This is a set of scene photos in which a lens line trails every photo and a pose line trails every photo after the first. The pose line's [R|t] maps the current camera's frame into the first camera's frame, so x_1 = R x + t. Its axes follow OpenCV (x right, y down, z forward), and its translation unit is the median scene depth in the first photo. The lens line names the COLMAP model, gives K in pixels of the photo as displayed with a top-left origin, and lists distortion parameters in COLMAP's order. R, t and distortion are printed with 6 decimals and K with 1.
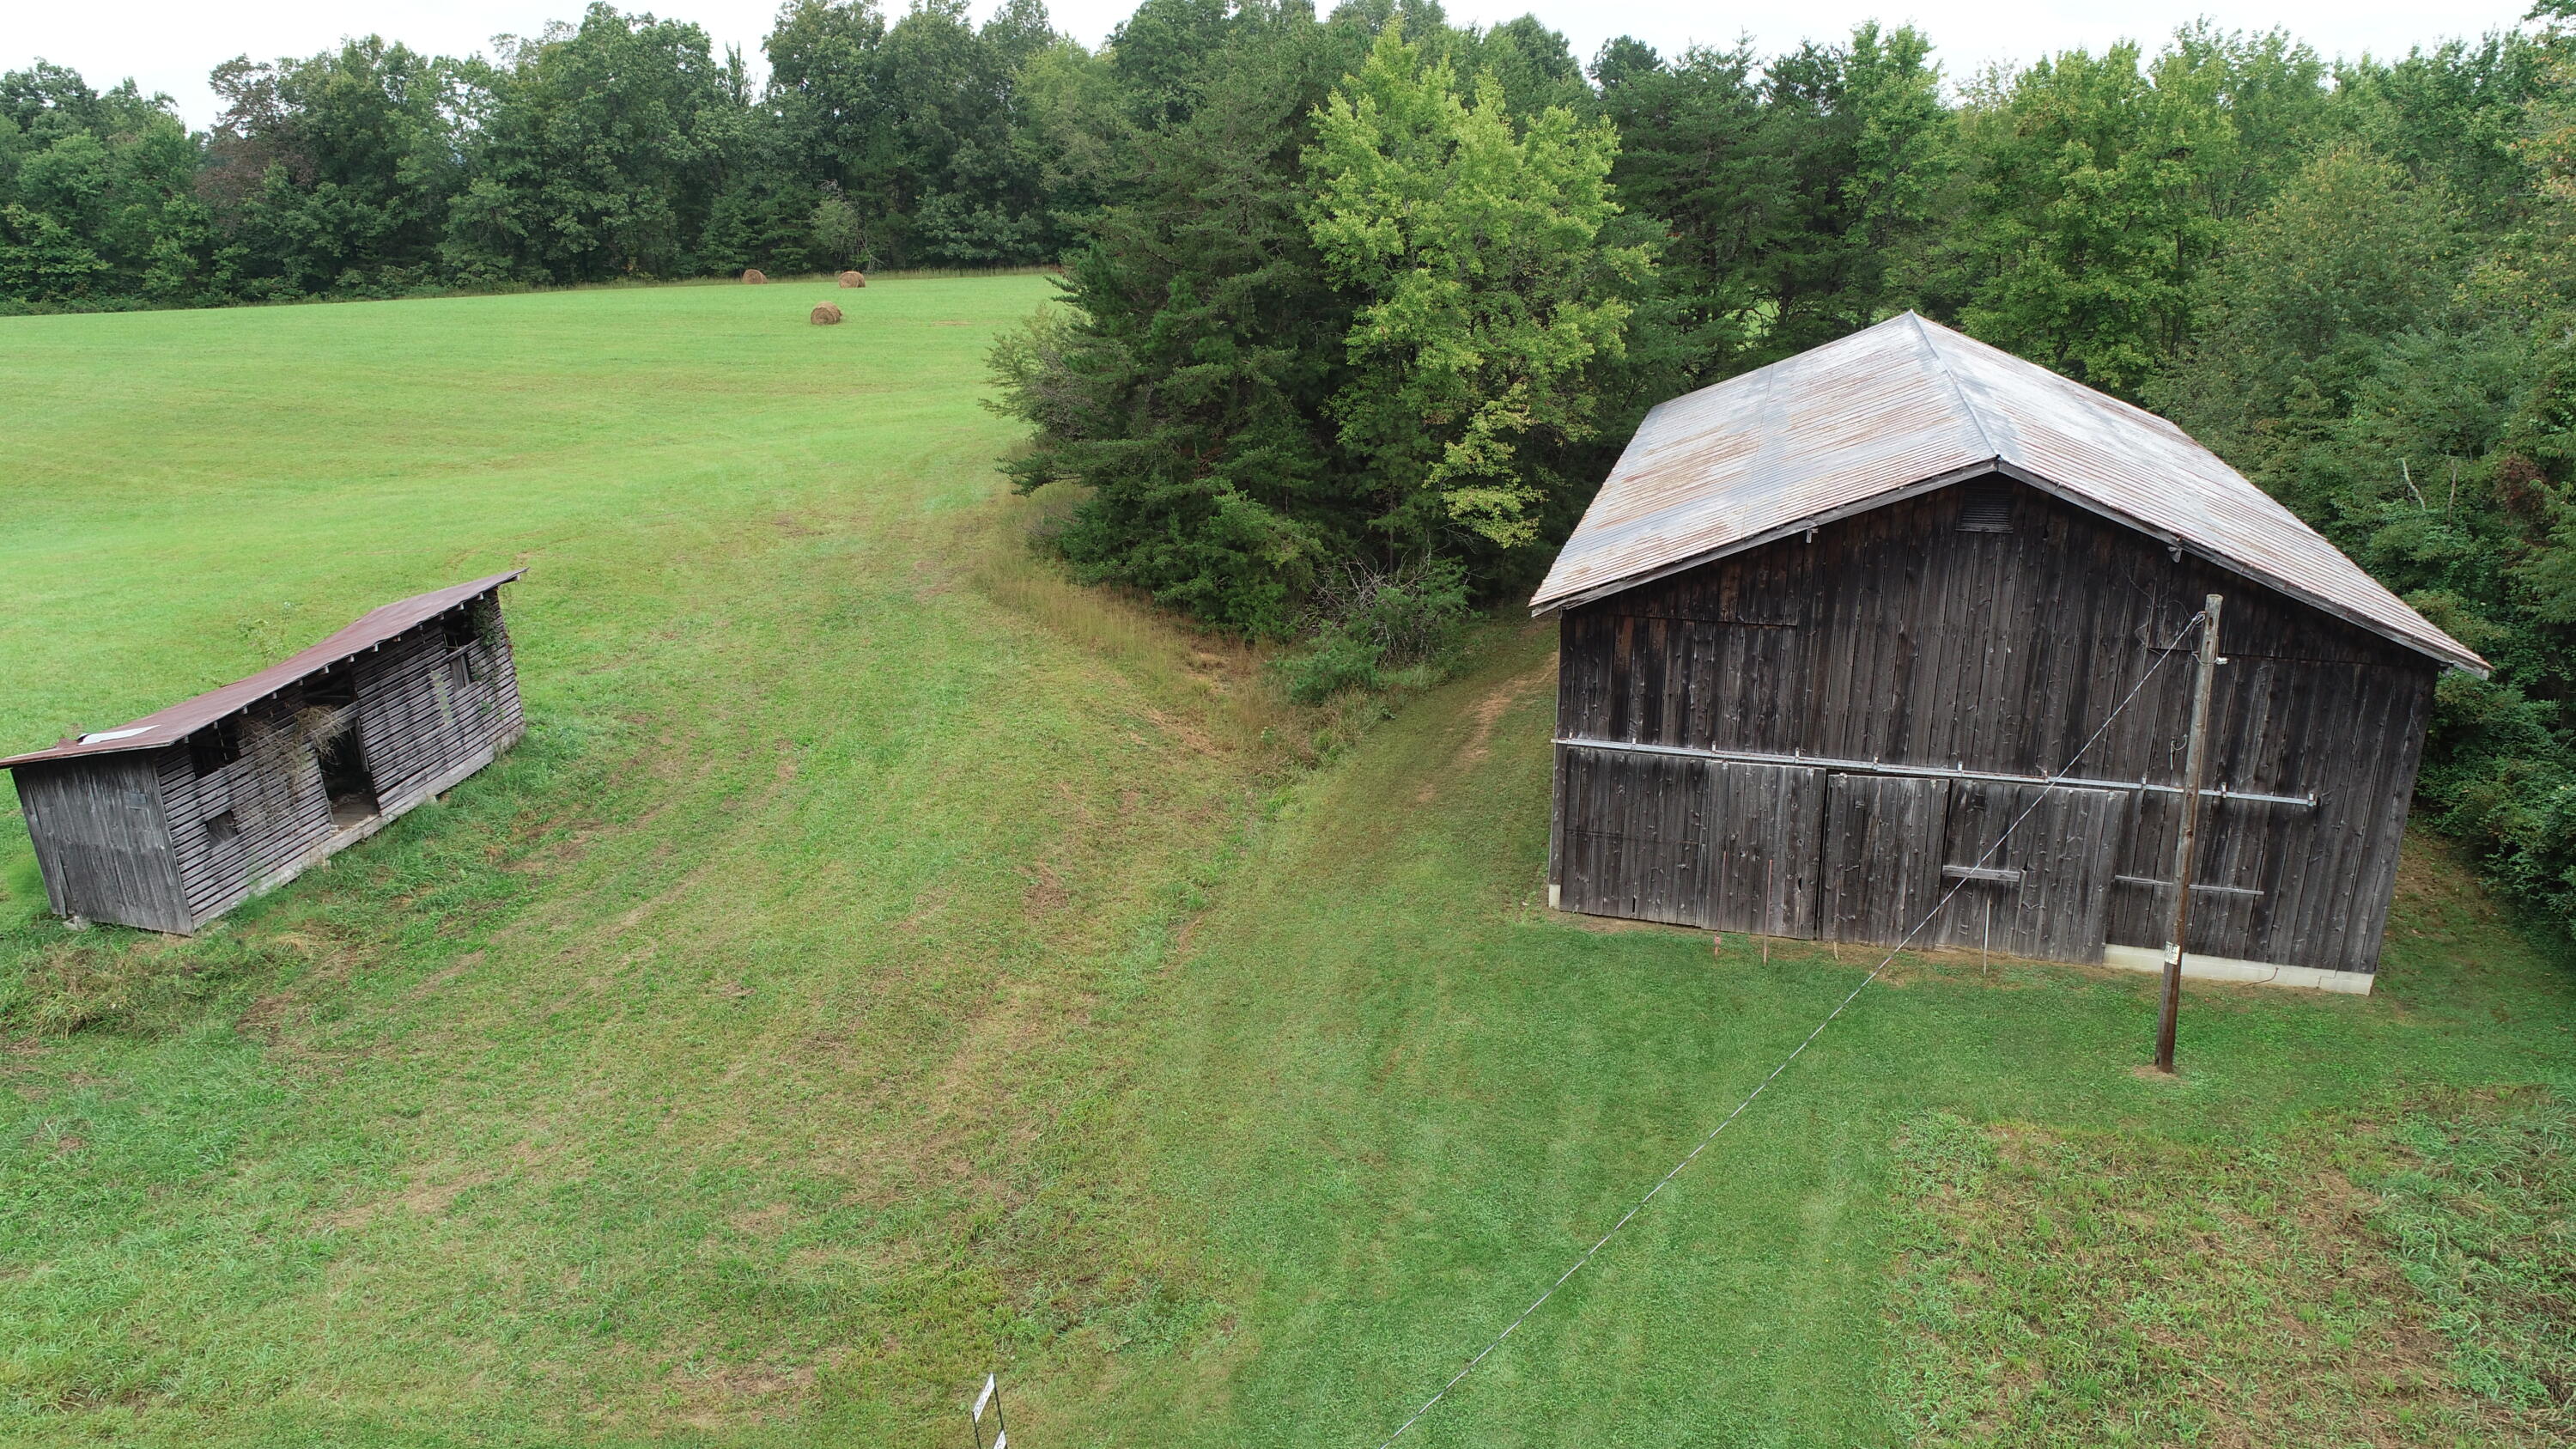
lens RADIAL K [[1736.2, 0, 1288.0], [0, 1736.2, 724.5], [0, 0, 1]] dist [-0.001969, 0.006074]
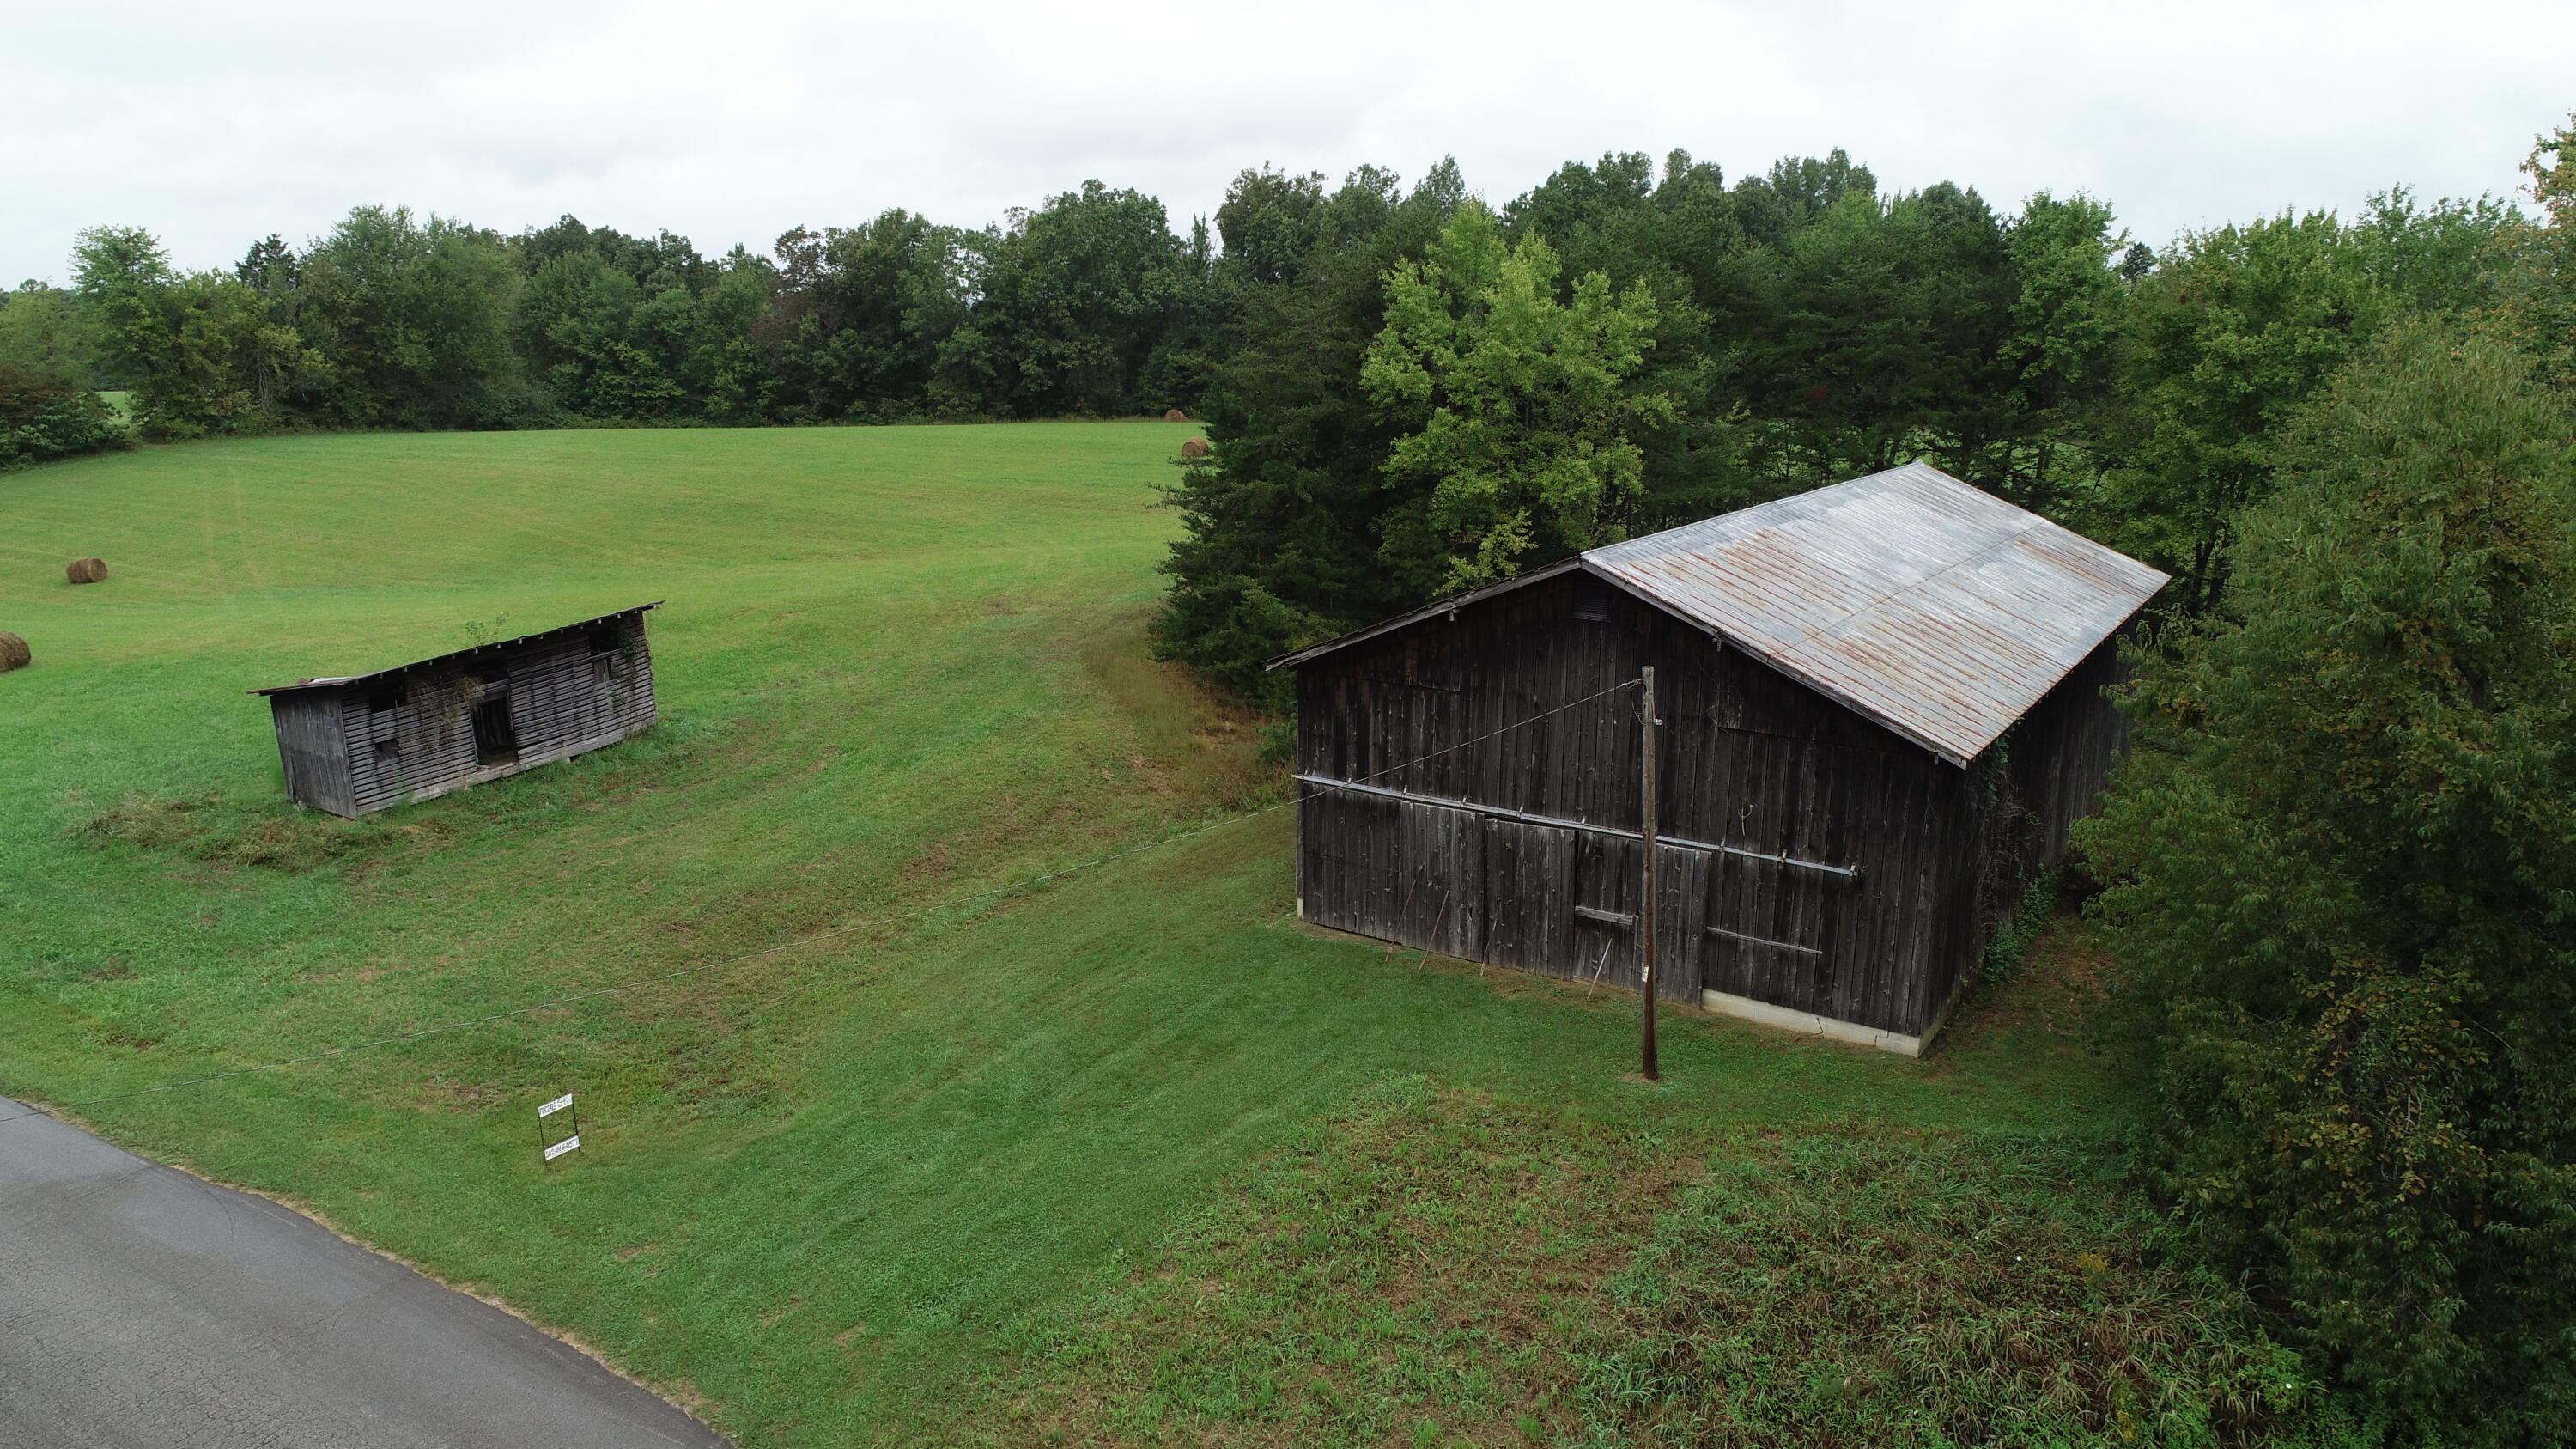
lens RADIAL K [[1737.5, 0, 1288.0], [0, 1737.5, 724.5], [0, 0, 1]] dist [0.002982, 0.001913]
pose [[0.954751, 0.079224, -0.286661, 0.314933], [-0.103506, 0.992124, -0.070546, 0.037968], [0.278814, 0.097025, 0.955431, -0.111288]]
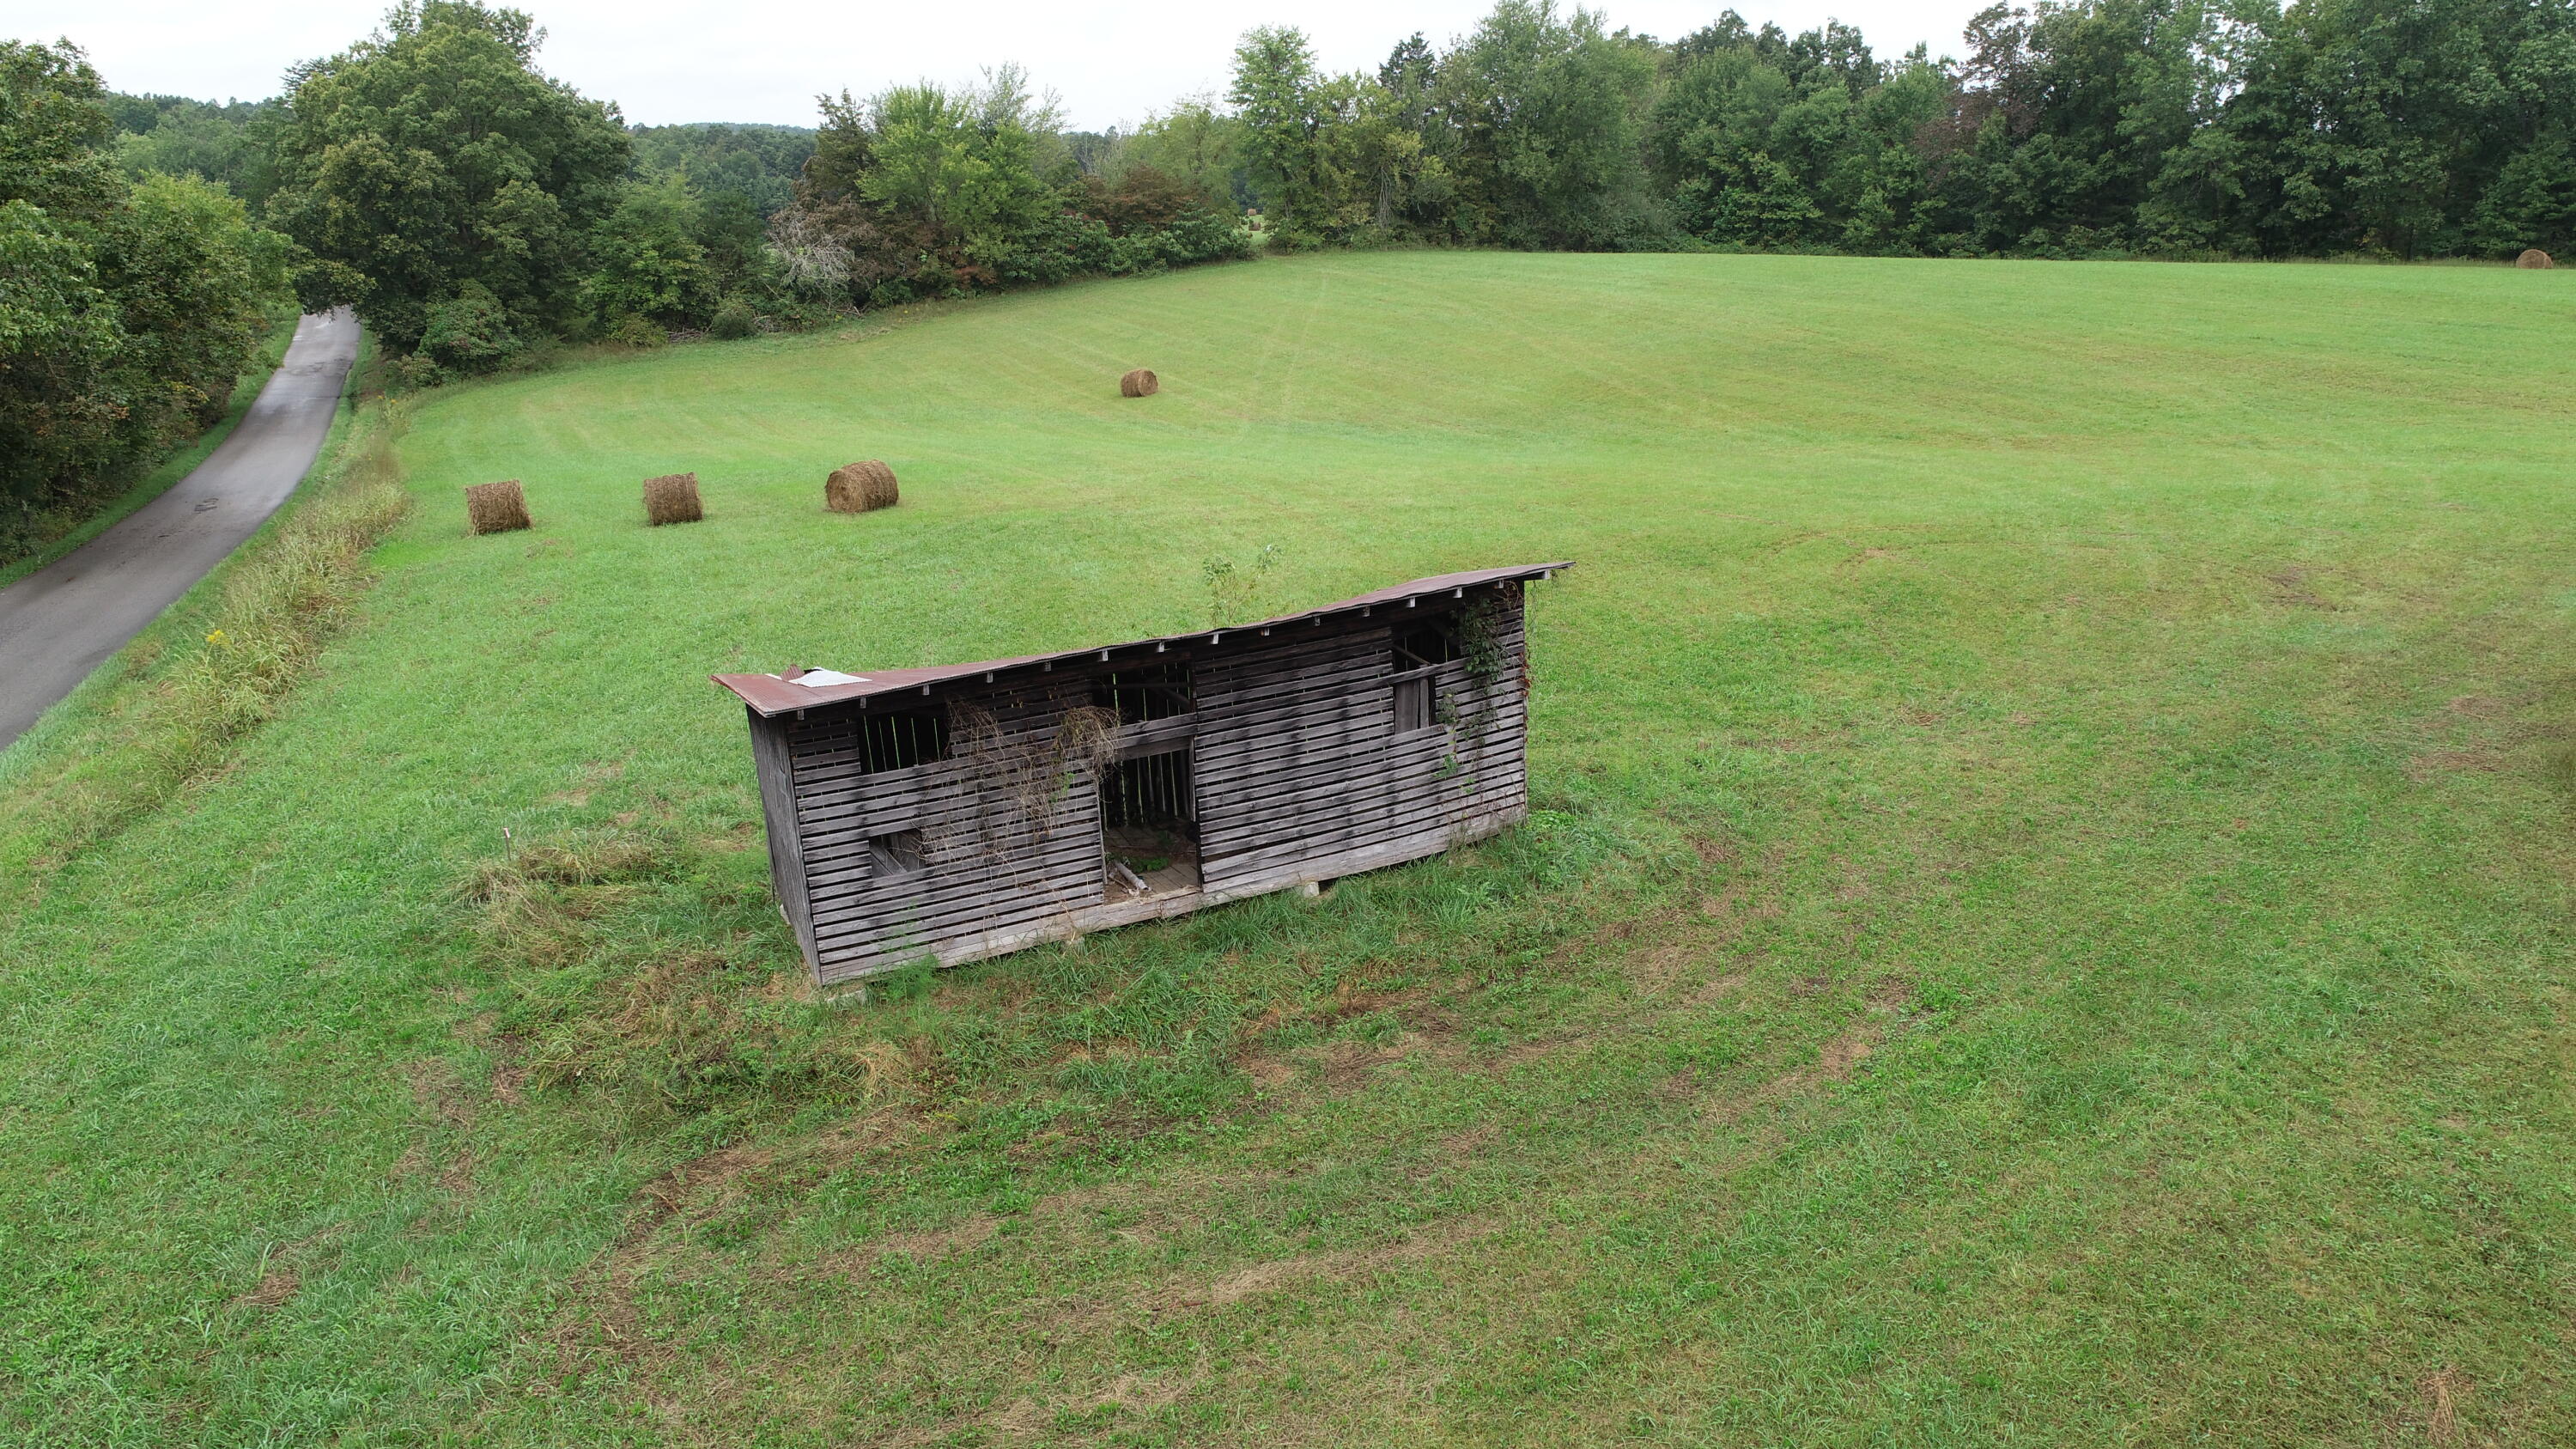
lens RADIAL K [[1737.5, 0, 1288.0], [0, 1737.5, 724.5], [0, 0, 1]] dist [0.002982, 0.001913]
pose [[0.598877, 0.258078, -0.758117, -0.021955], [-0.255674, 0.958726, 0.124399, -0.064464], [0.758932, 0.119331, 0.640143, 0.411202]]
